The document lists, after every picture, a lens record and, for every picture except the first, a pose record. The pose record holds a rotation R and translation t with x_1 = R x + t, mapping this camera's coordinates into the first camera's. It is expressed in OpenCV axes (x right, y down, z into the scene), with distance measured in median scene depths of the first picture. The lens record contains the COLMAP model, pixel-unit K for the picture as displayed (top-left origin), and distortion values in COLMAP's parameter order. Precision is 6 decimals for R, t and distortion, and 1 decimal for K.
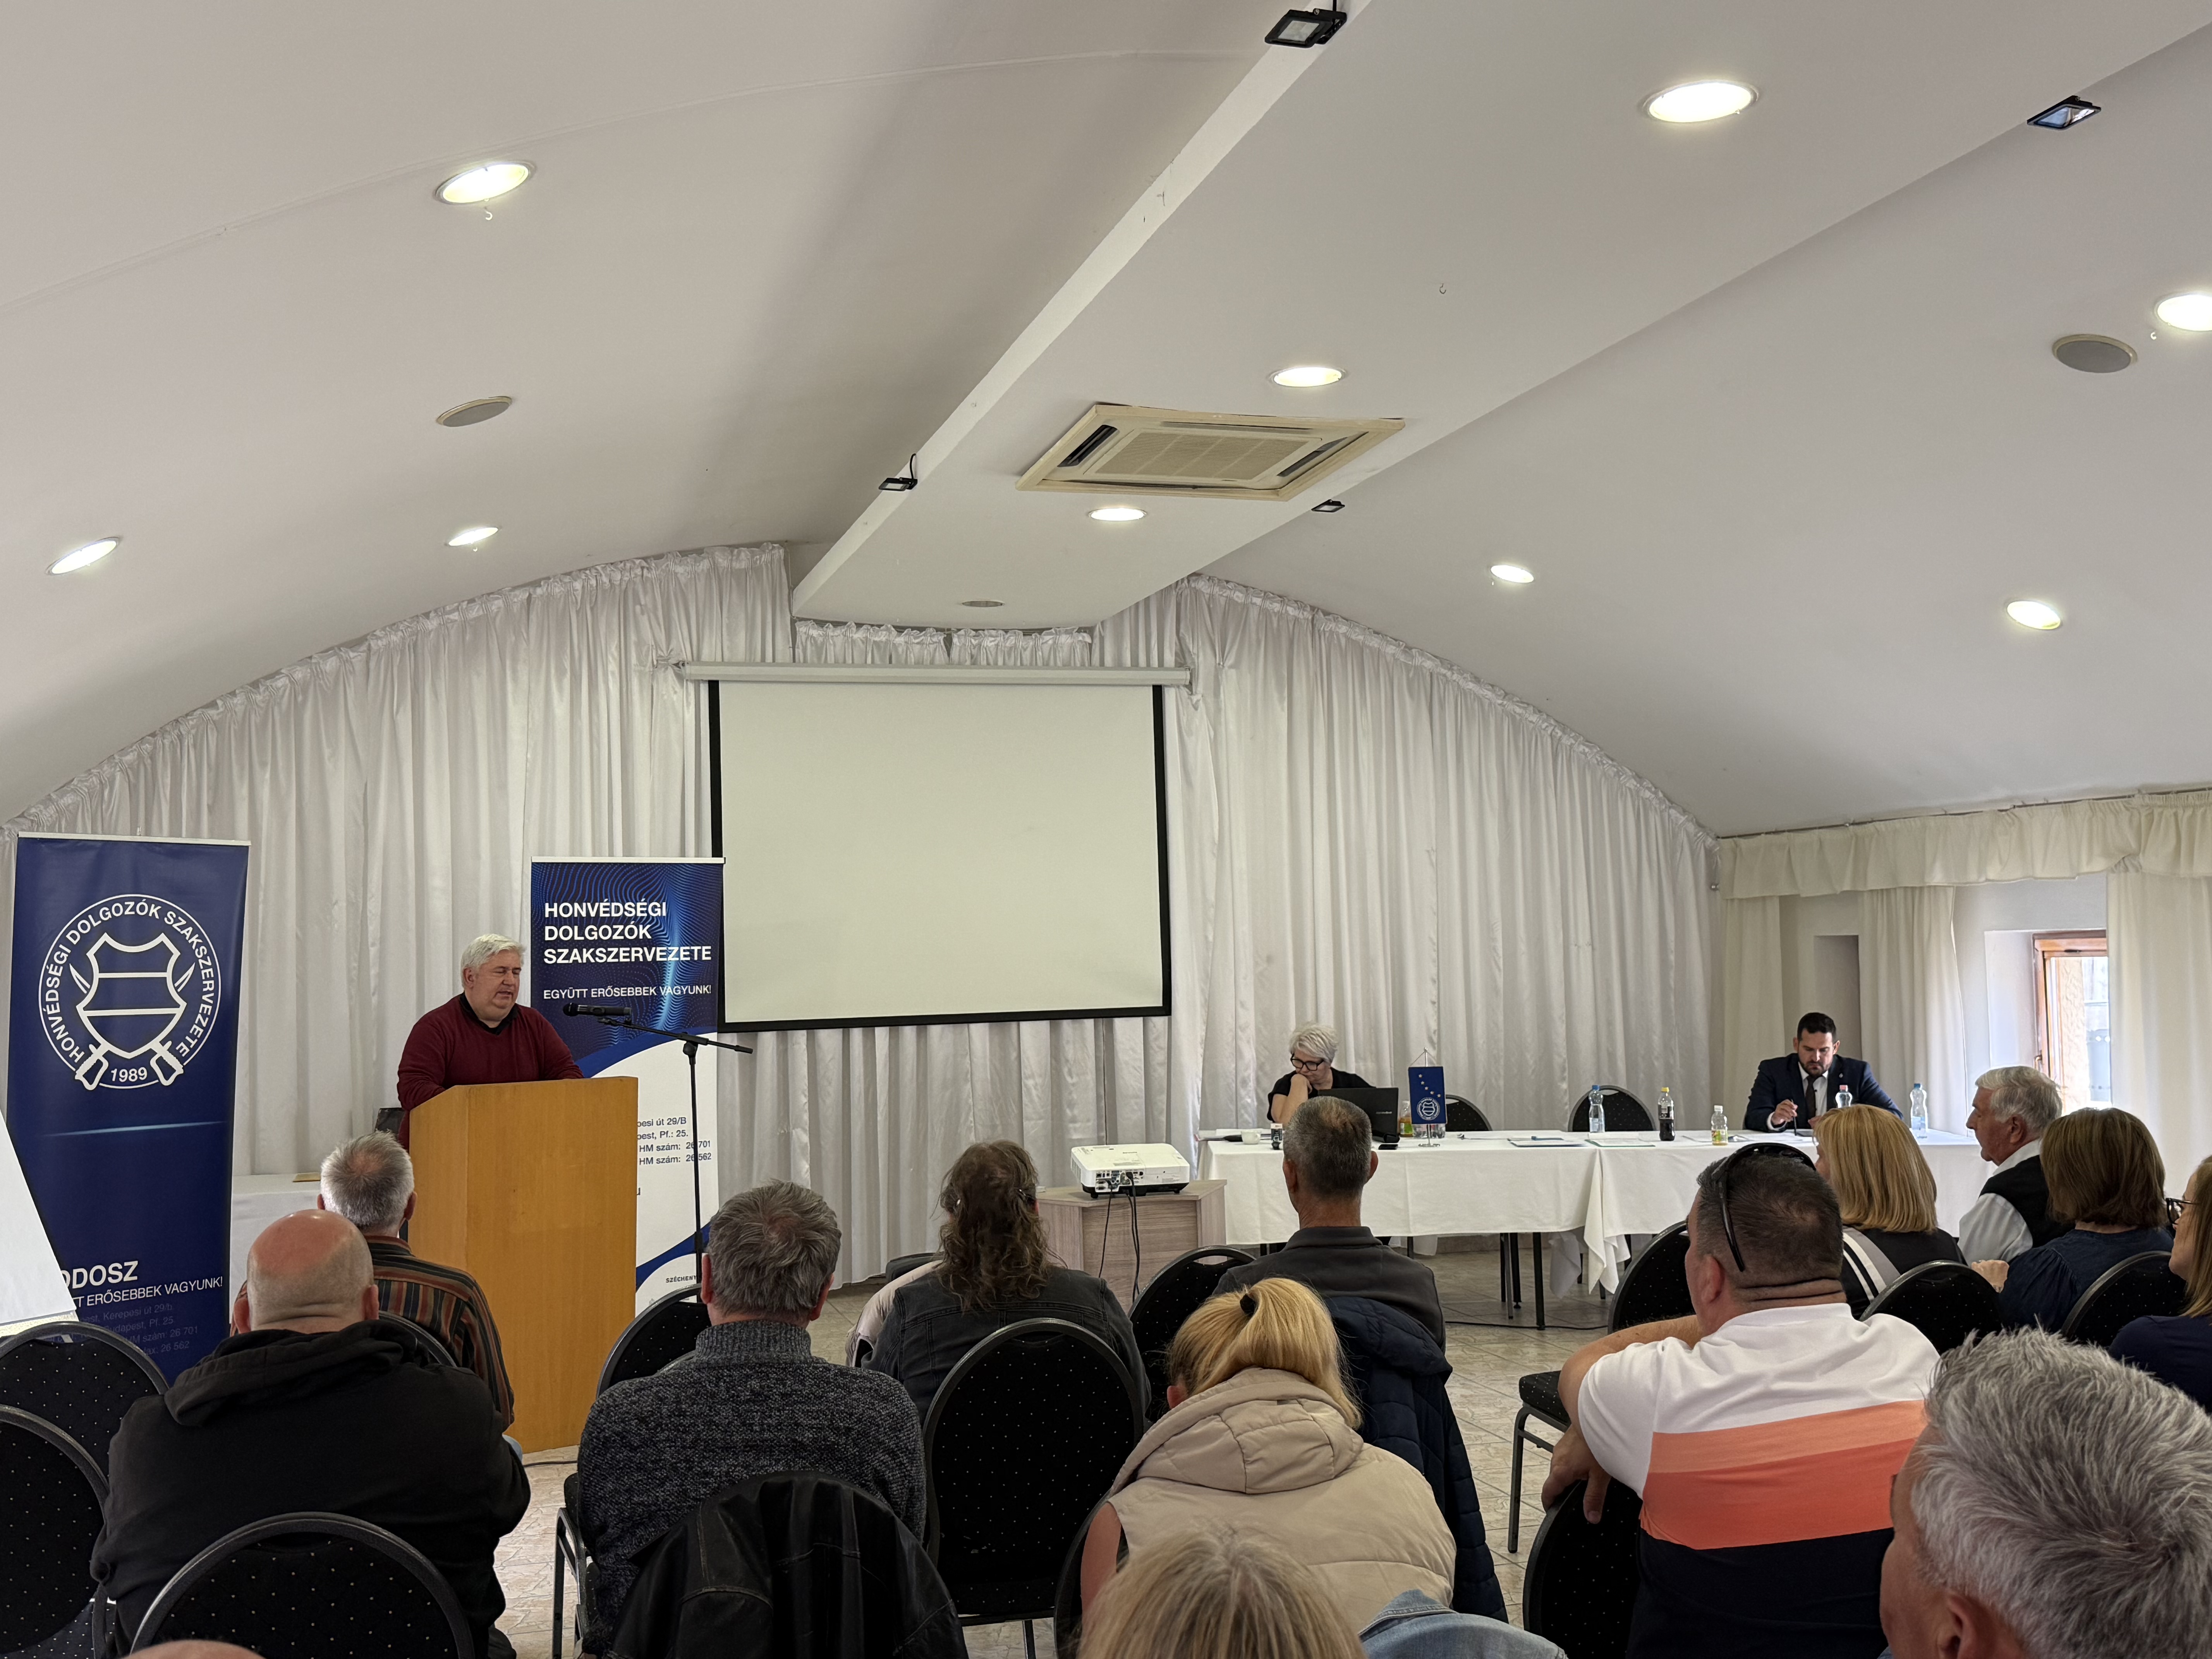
lens RADIAL K [[2181.3, 0, 1106.0], [0, 2181.3, 829.5], [0, 0, 1]] dist [0.218263, -0.506869]
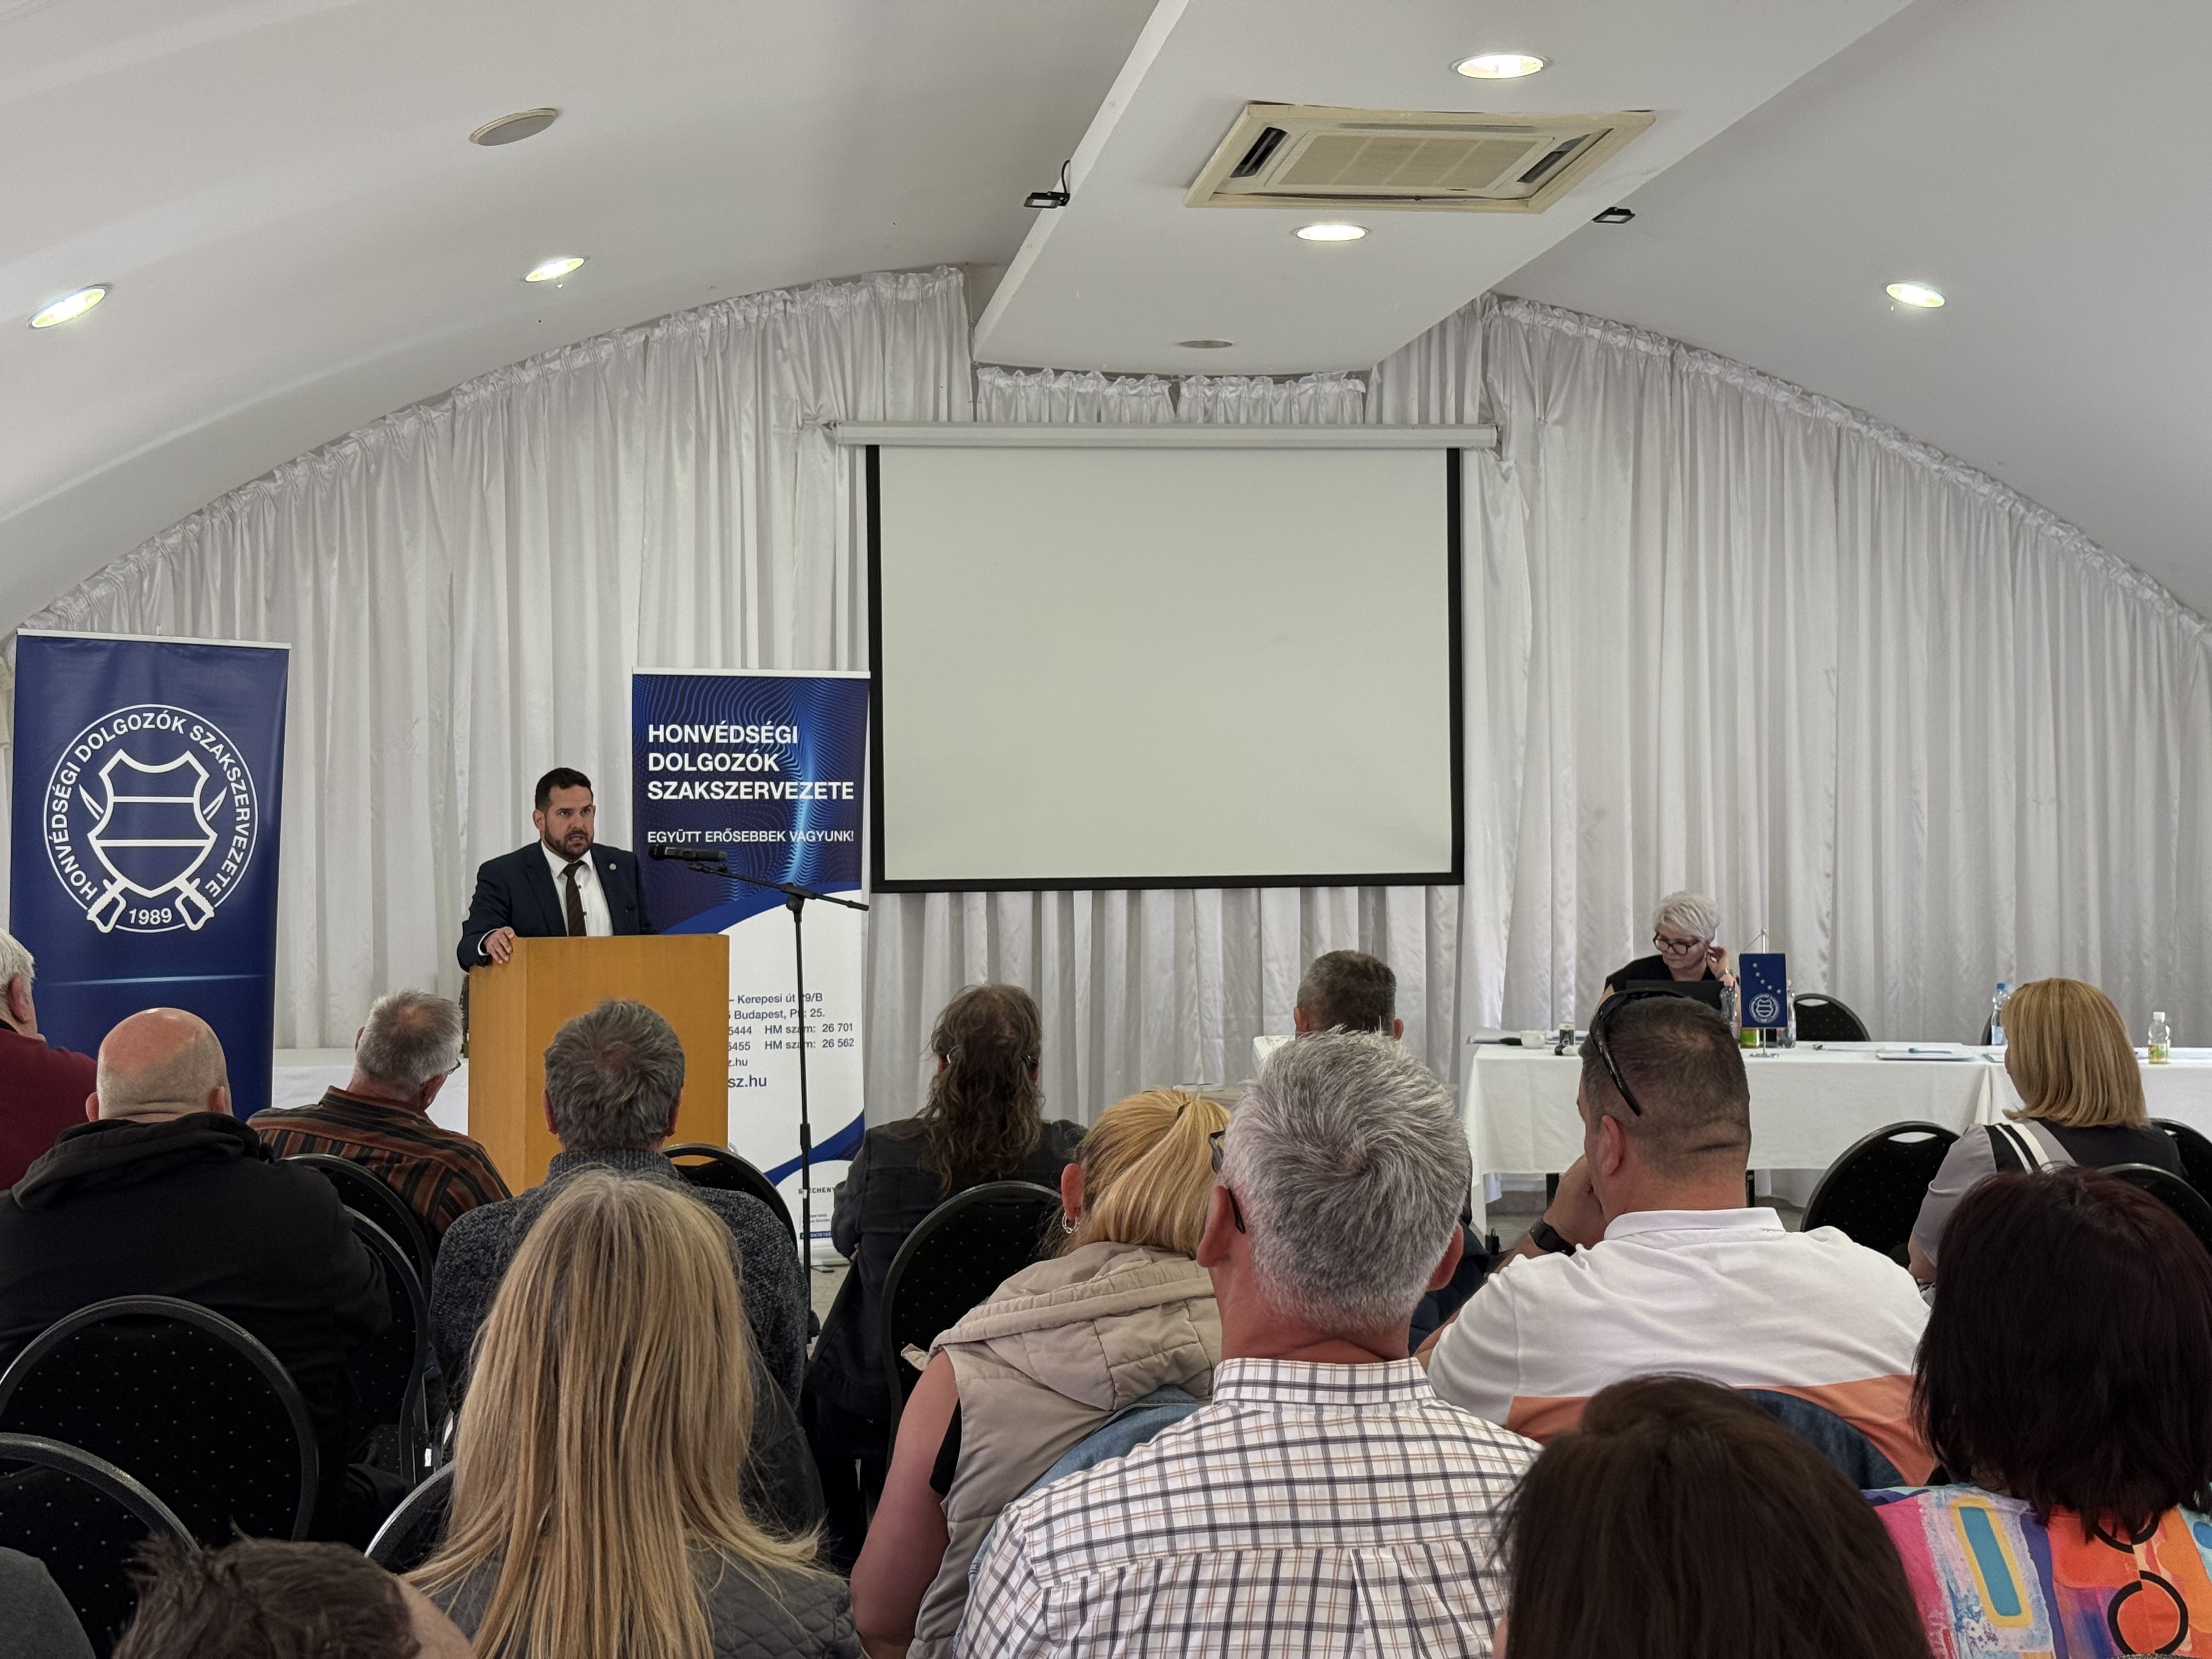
lens RADIAL K [[3100.9, 0, 1106.0], [0, 3100.9, 829.5], [0, 0, 1]] dist [0.154136, -0.013012]
pose [[0.987845, 0.017215, -0.154489, 0.086011], [-0.007752, 0.998068, 0.061645, -0.000024], [0.155252, -0.059698, 0.986070, -0.100361]]
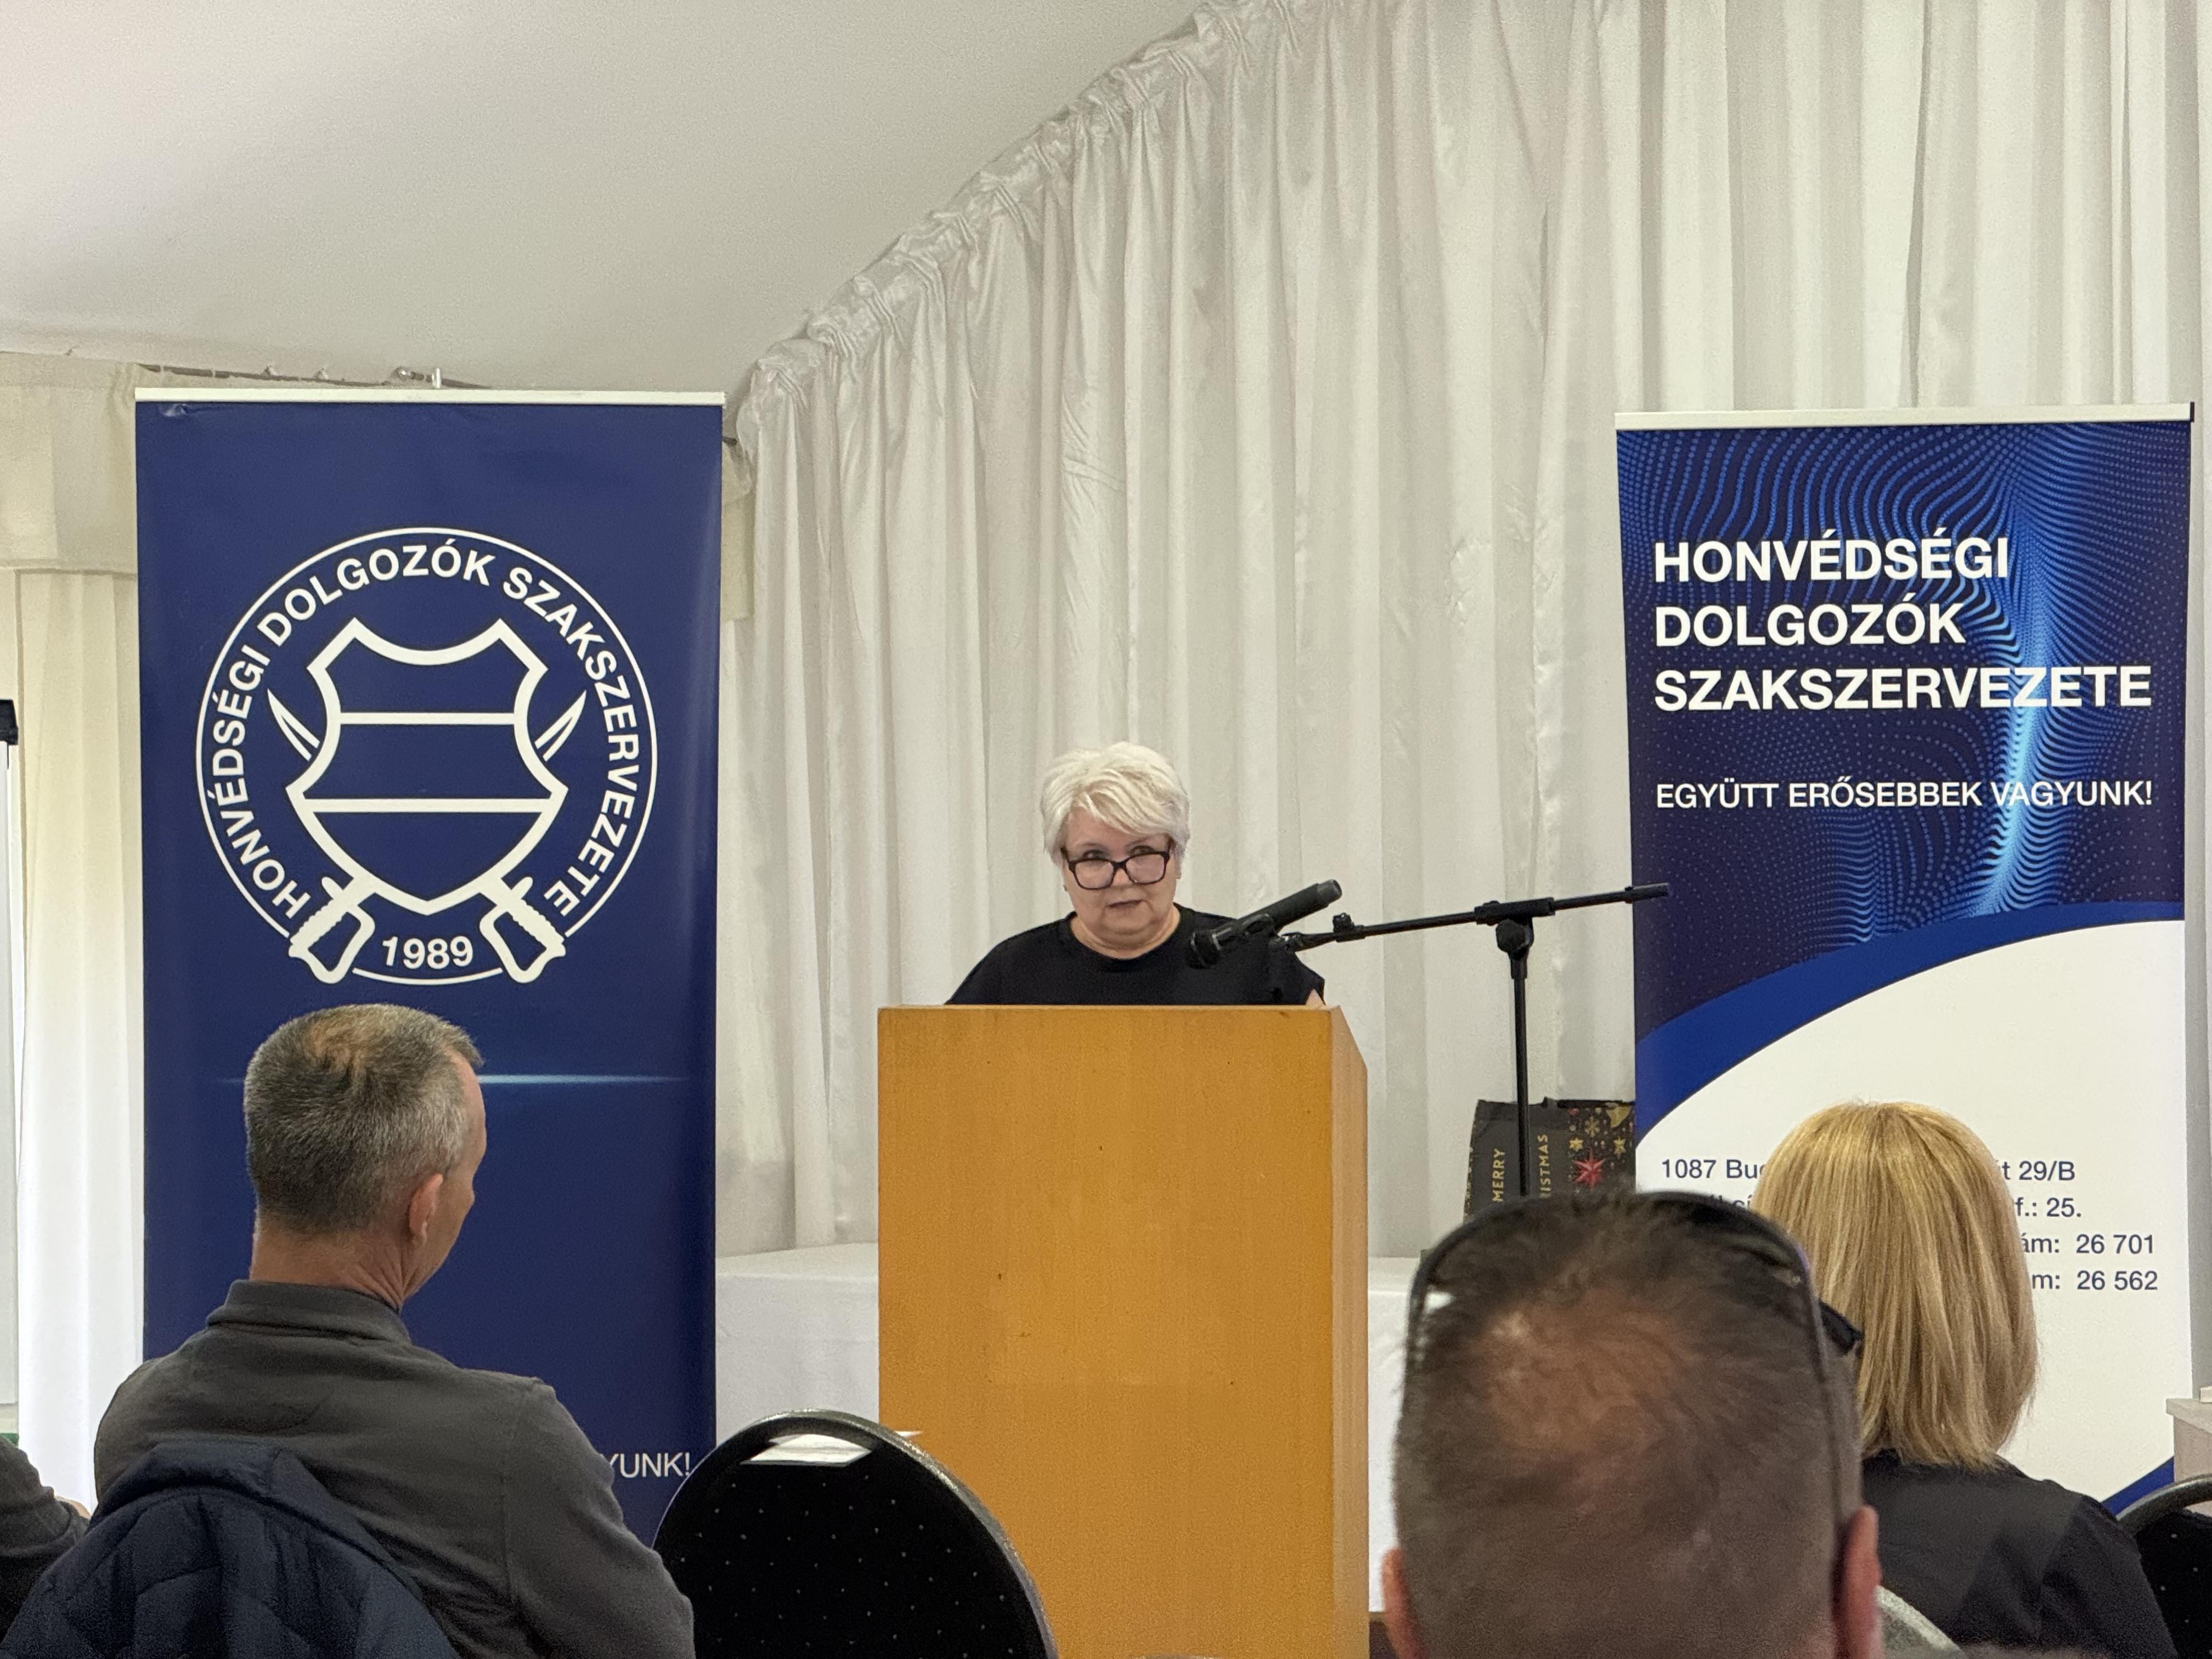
lens RADIAL K [[7886.2, 0, 1158.0], [0, 7886.2, 833.3], [0, 0, 1]] dist [0.338663, -2.075130]
pose [[0.704266, 0.018886, -0.709684, 0.582485], [0.031013, 0.997873, 0.057331, 0.004060], [0.709258, -0.062386, 0.702183, 0.032985]]
